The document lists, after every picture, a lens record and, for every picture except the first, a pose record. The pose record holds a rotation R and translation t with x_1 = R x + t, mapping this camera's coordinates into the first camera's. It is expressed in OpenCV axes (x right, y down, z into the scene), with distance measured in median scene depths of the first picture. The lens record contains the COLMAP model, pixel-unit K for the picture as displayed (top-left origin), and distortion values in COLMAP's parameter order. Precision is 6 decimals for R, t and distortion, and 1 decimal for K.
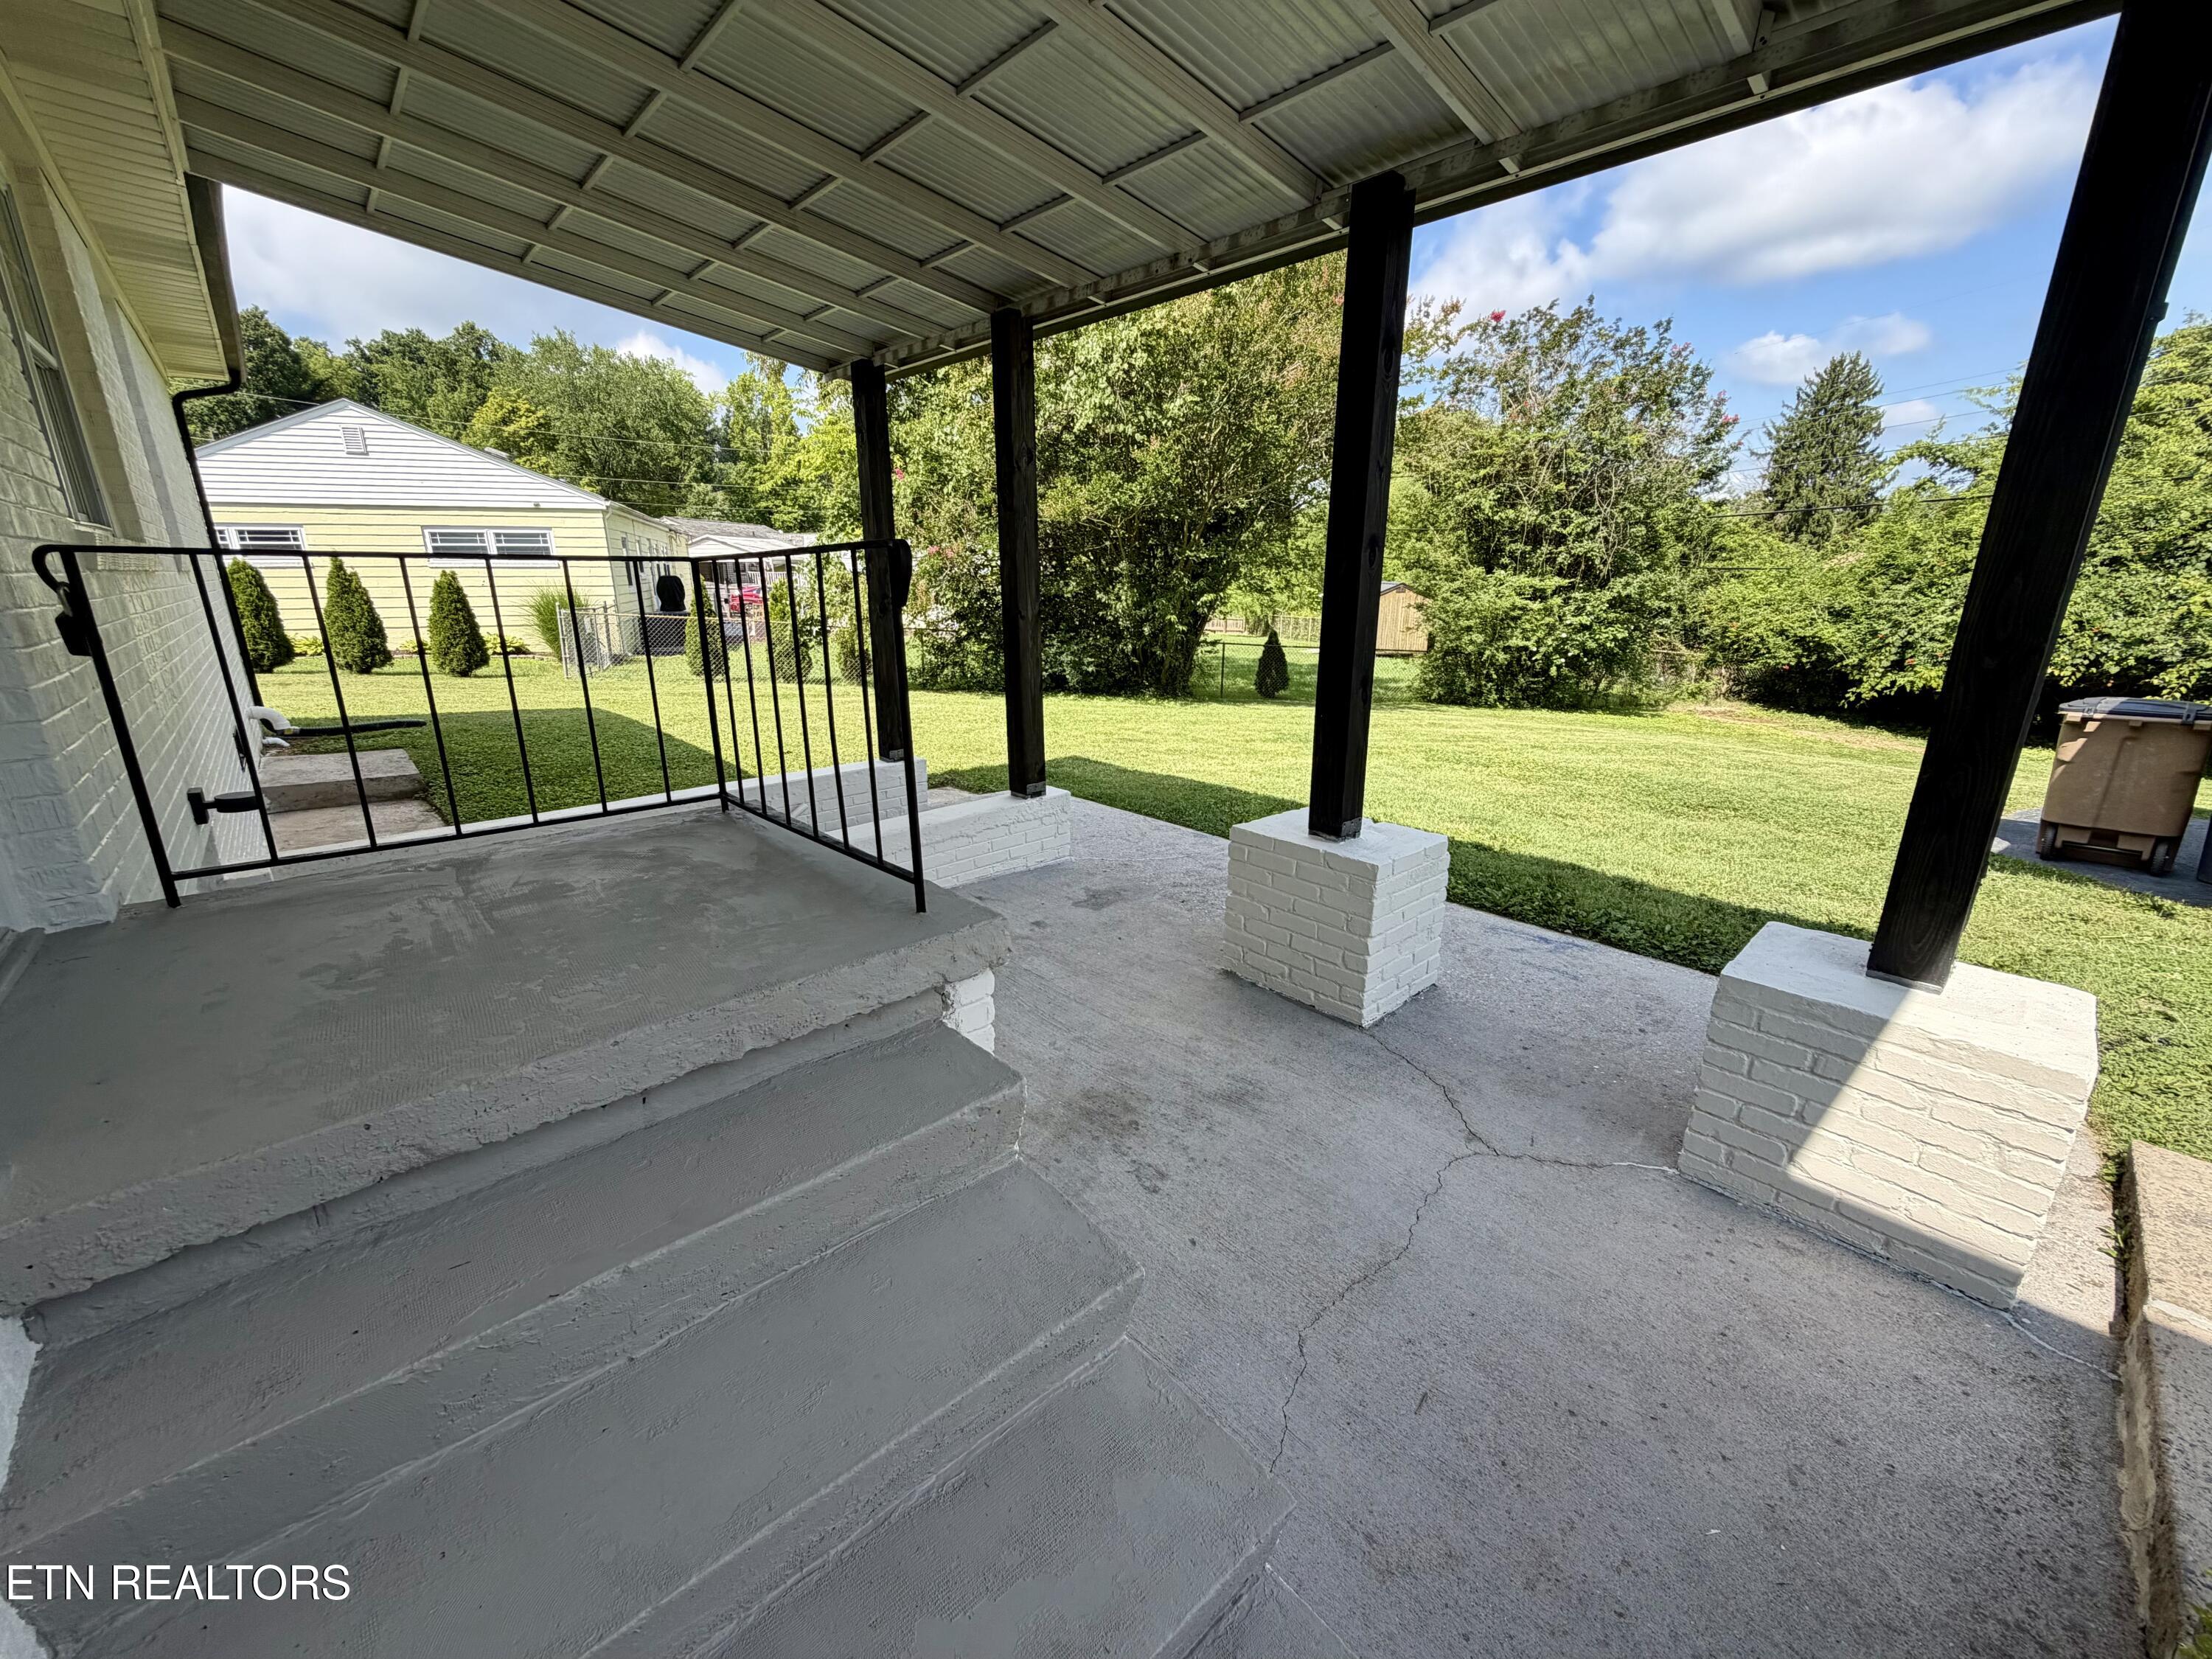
lens RADIAL K [[876.8, 0, 1101.9], [0, 876.8, 828.3], [0, 0, 1]] dist [0.000886, -0.000110]
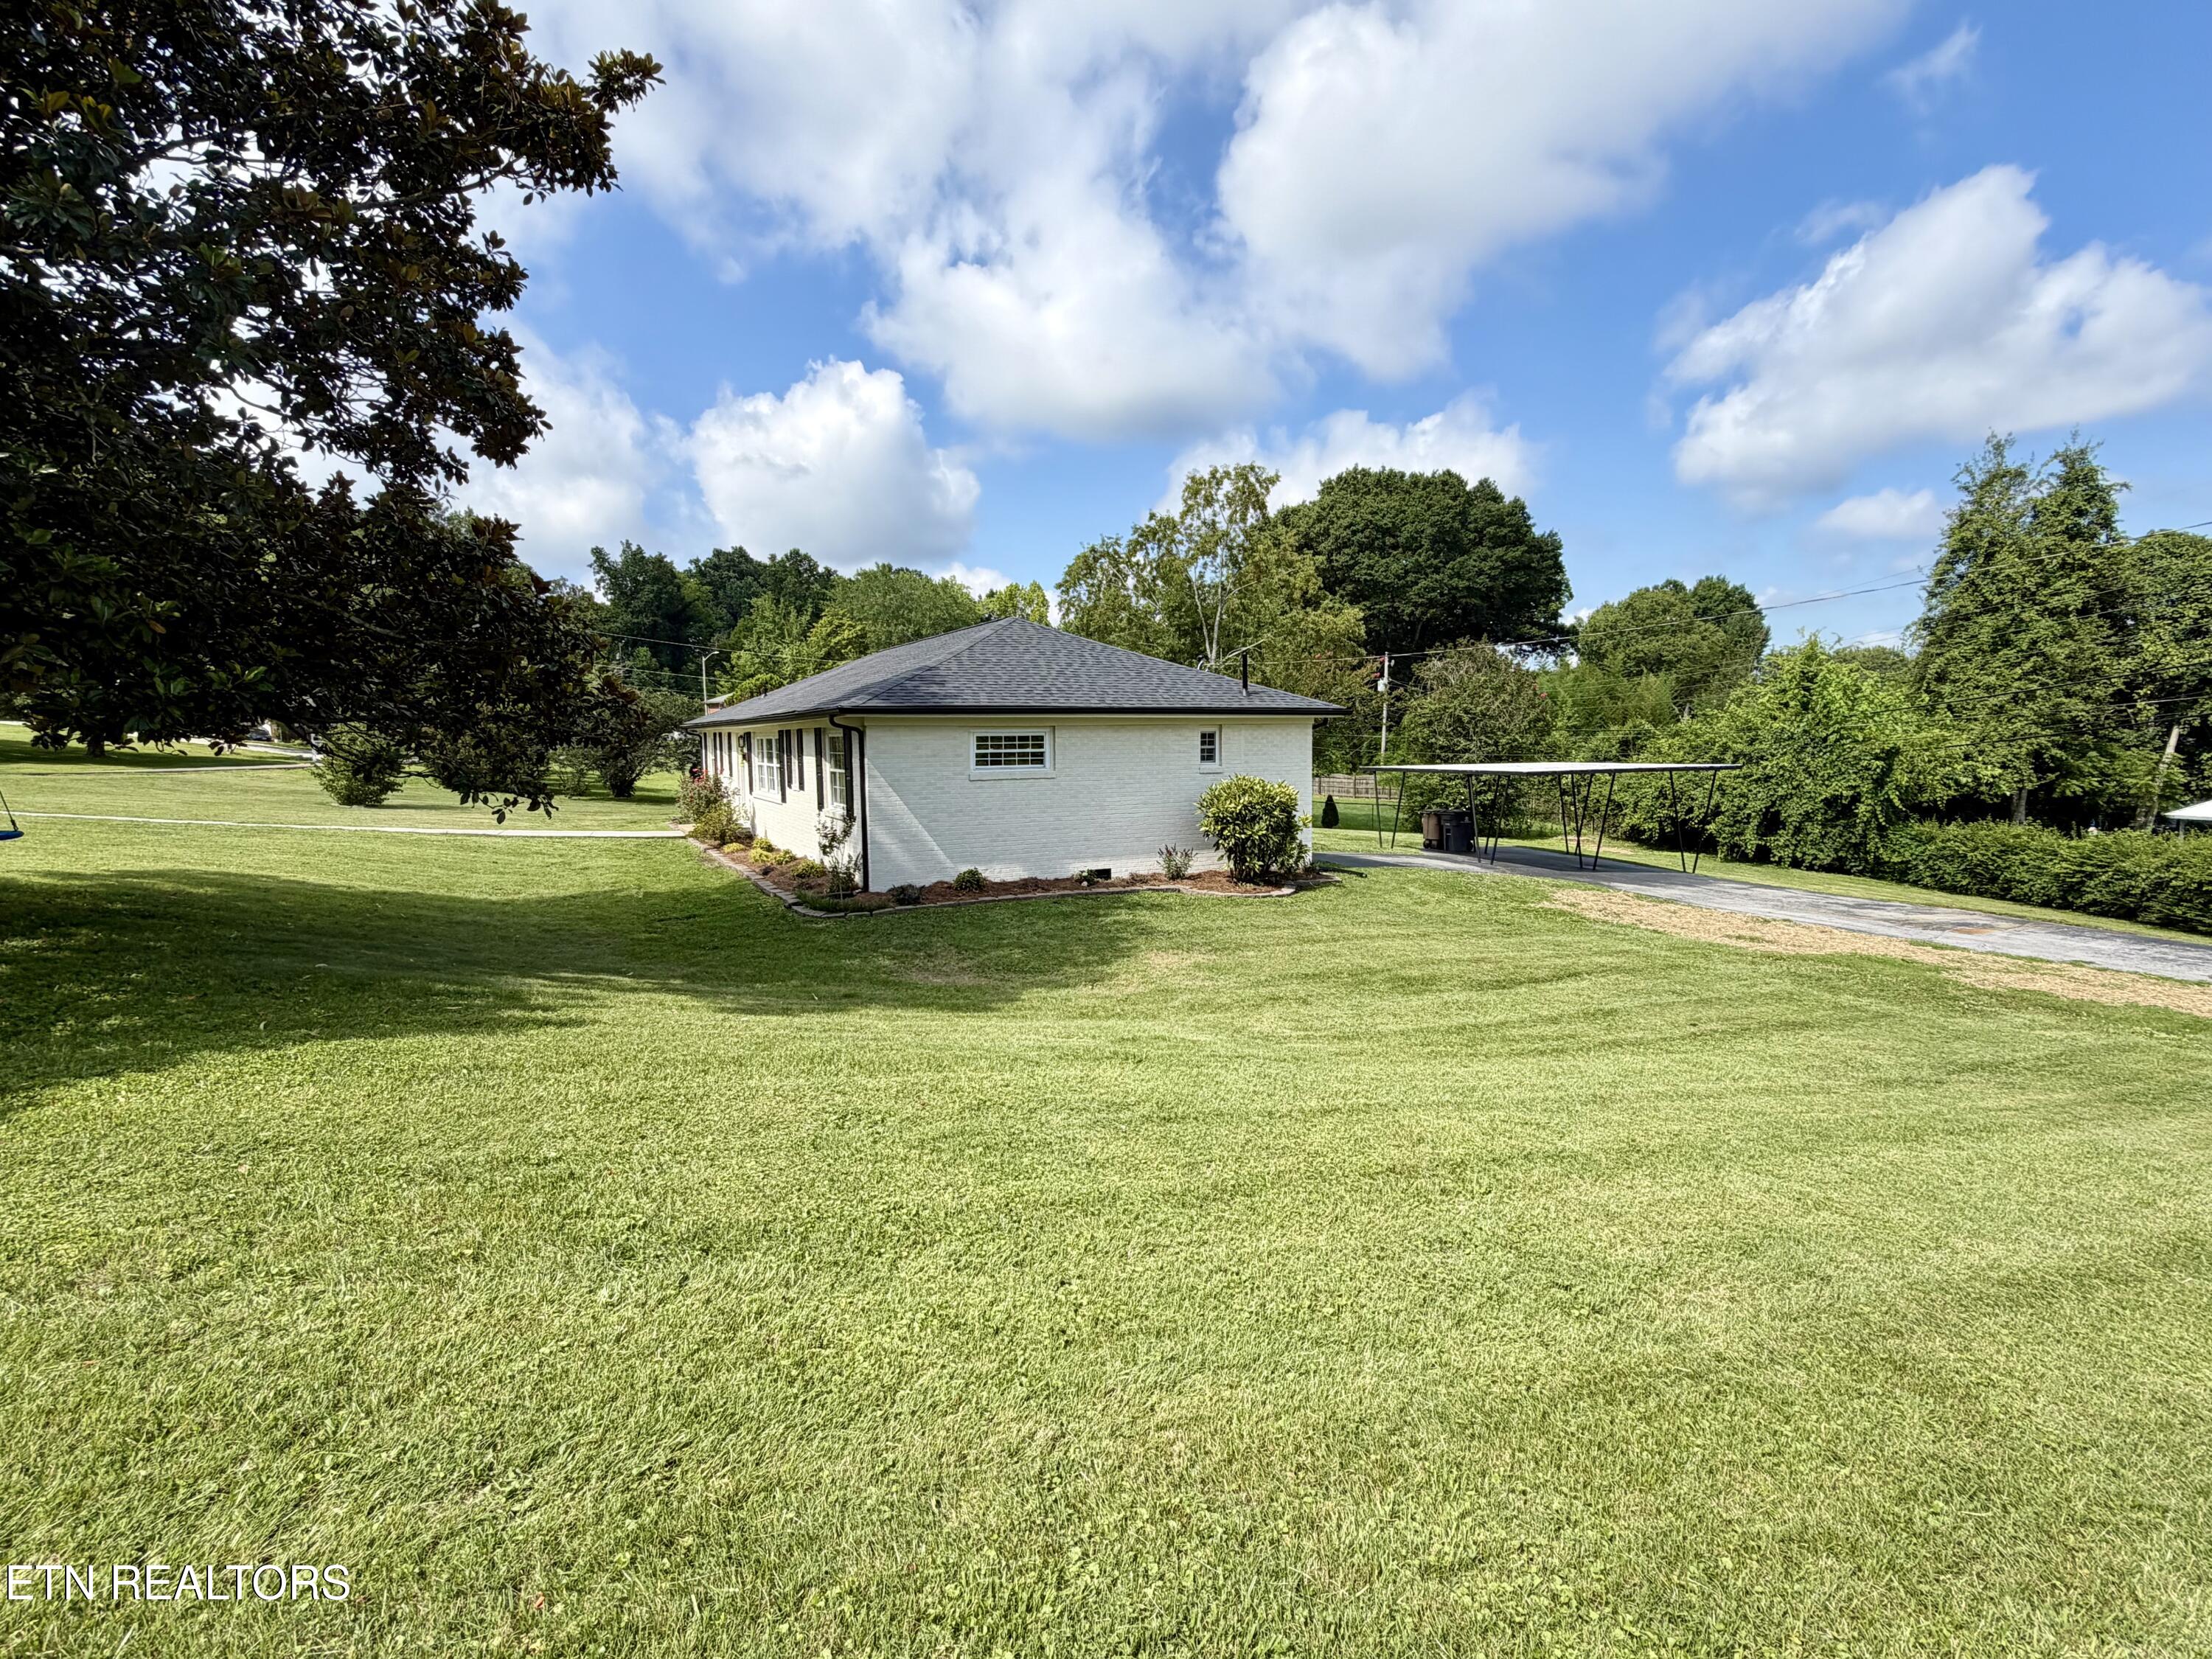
lens RADIAL K [[1040.0, 0, 1108.0], [0, 1040.0, 826.5], [0, 0, 1]] dist [0.002694, 0.000640]
pose [[0.972695, 0.011931, -0.231781, 0.255568], [-0.056914, 0.980446, -0.188377, 0.306992], [0.225001, 0.196425, 0.954354, -1.305510]]
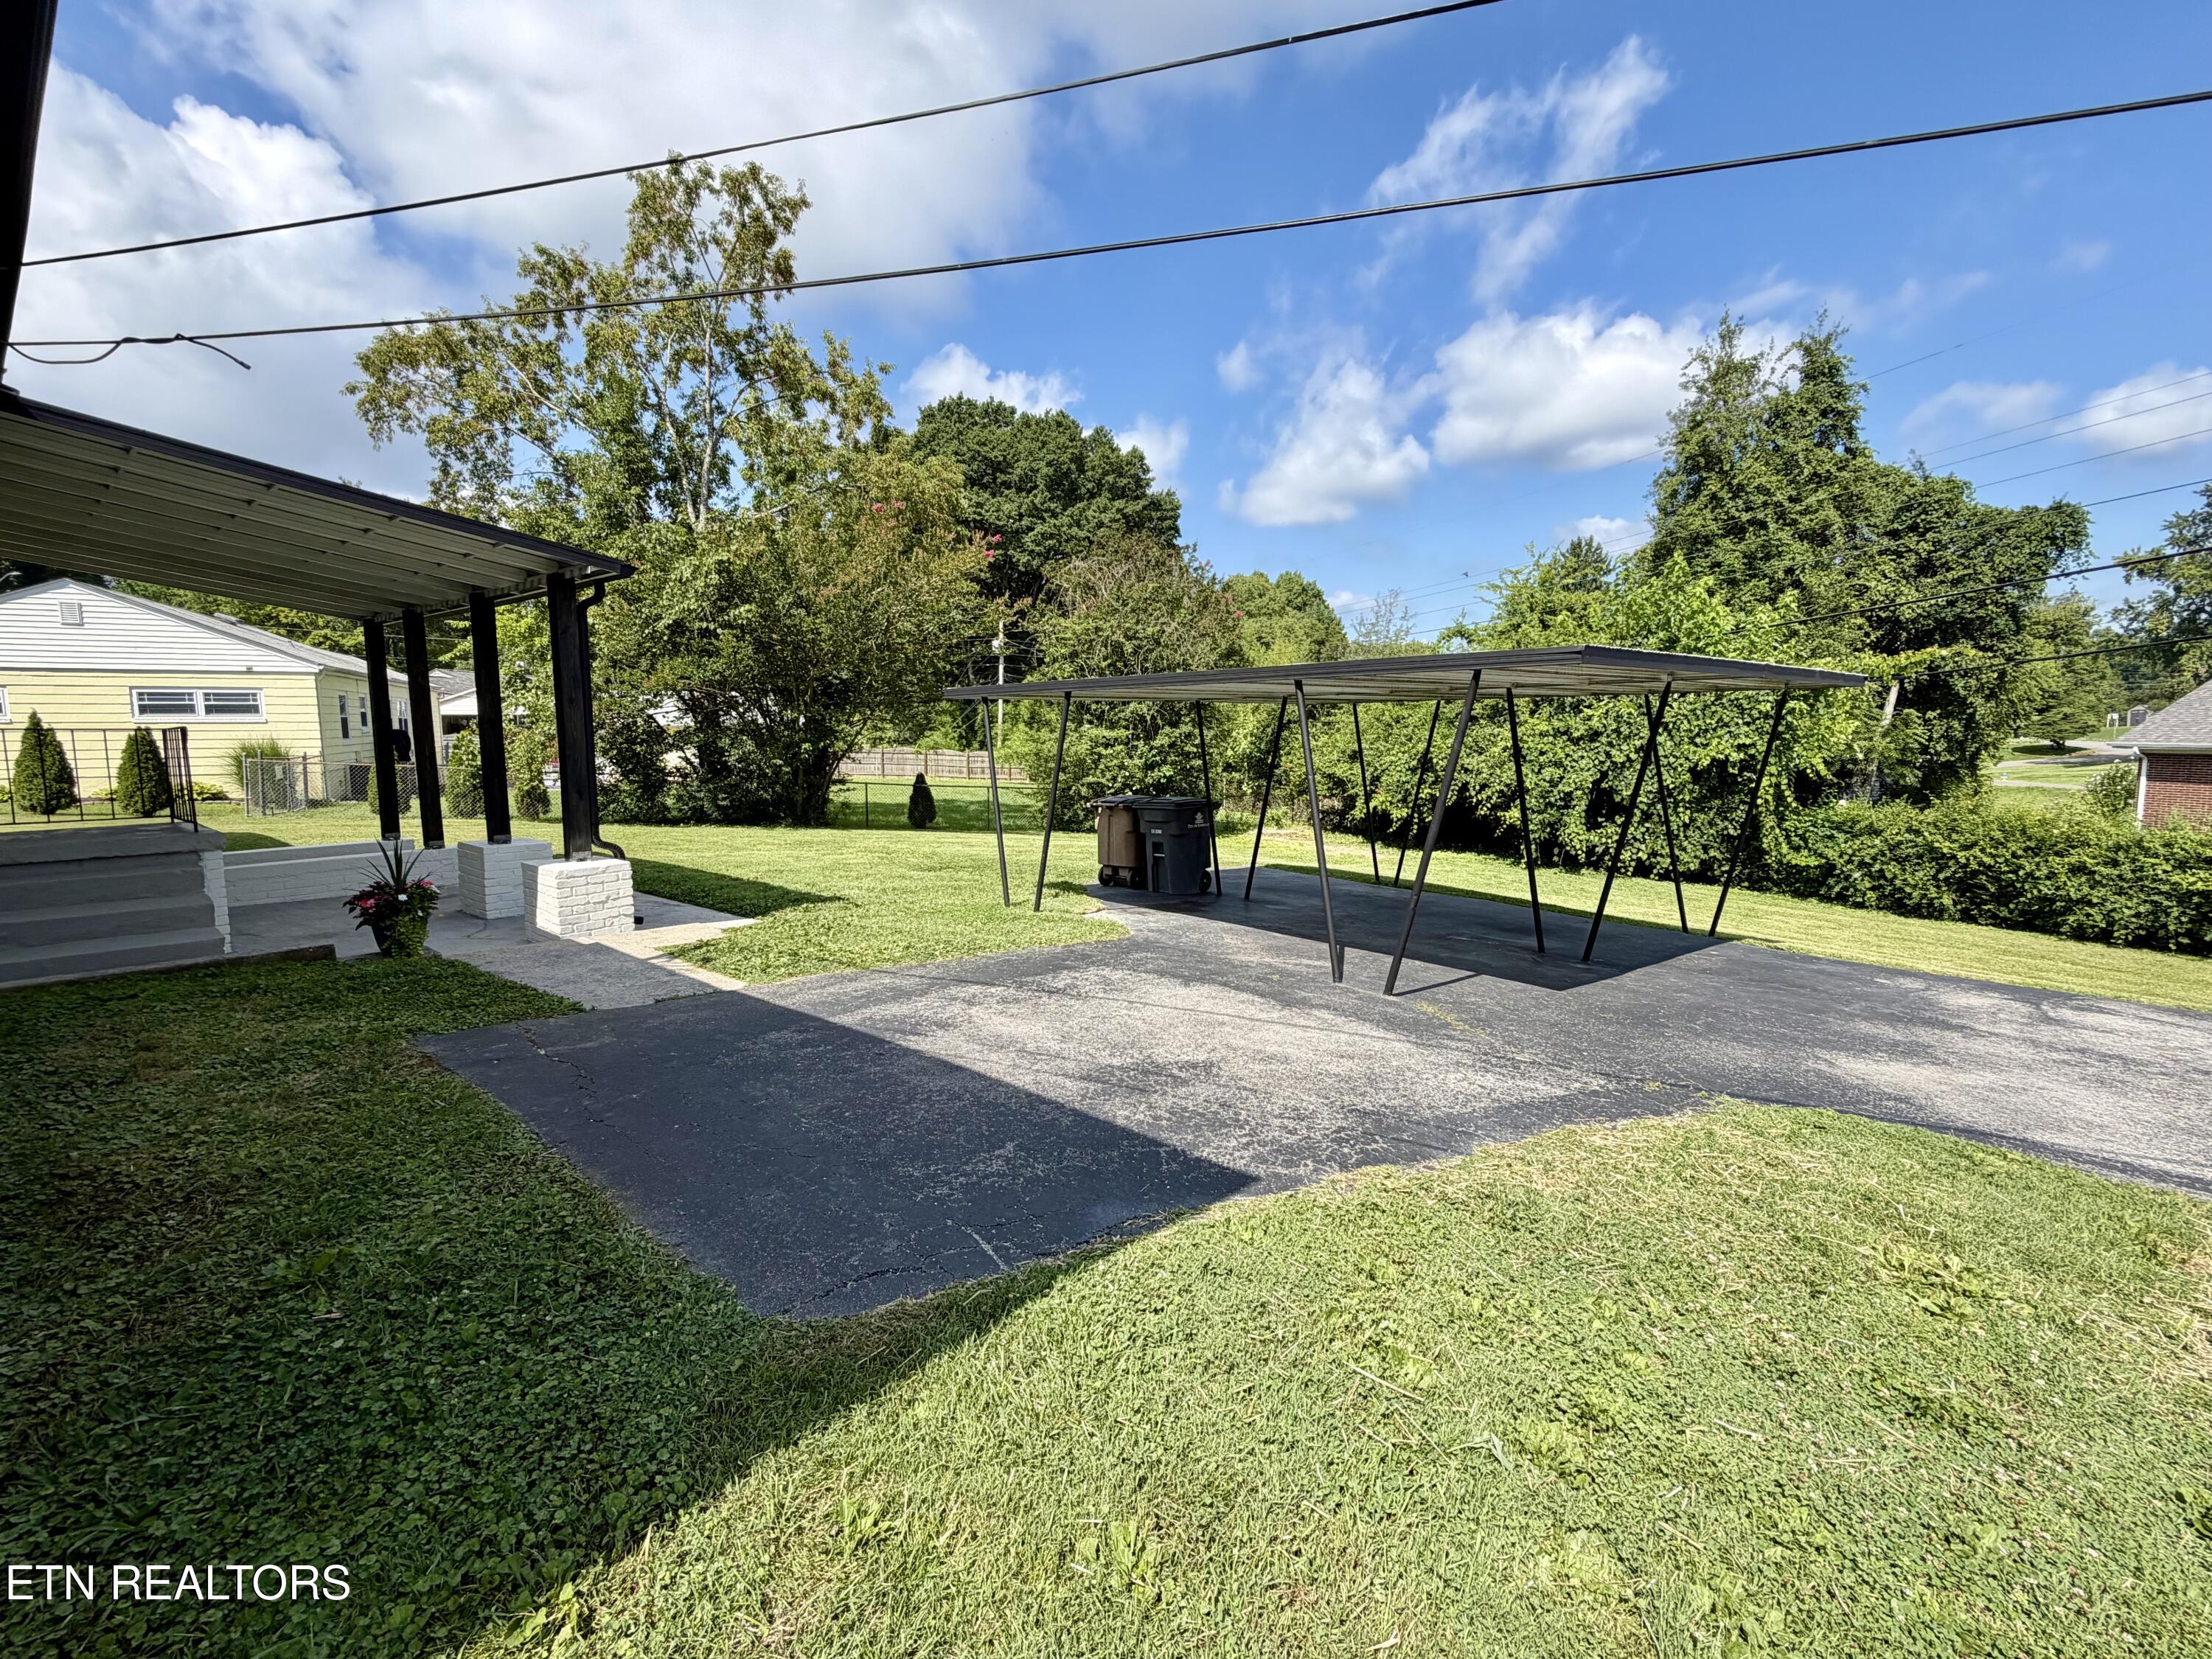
lens RADIAL K [[964.2, 0, 1104.8], [0, 964.2, 825.7], [0, 0, 1]] dist [-0.000947, -0.000257]
pose [[0.991184, -0.015540, 0.131579, 0.274879], [0.038521, 0.983998, -0.173966, 0.083945], [-0.126770, 0.177501, 0.975922, -0.302854]]
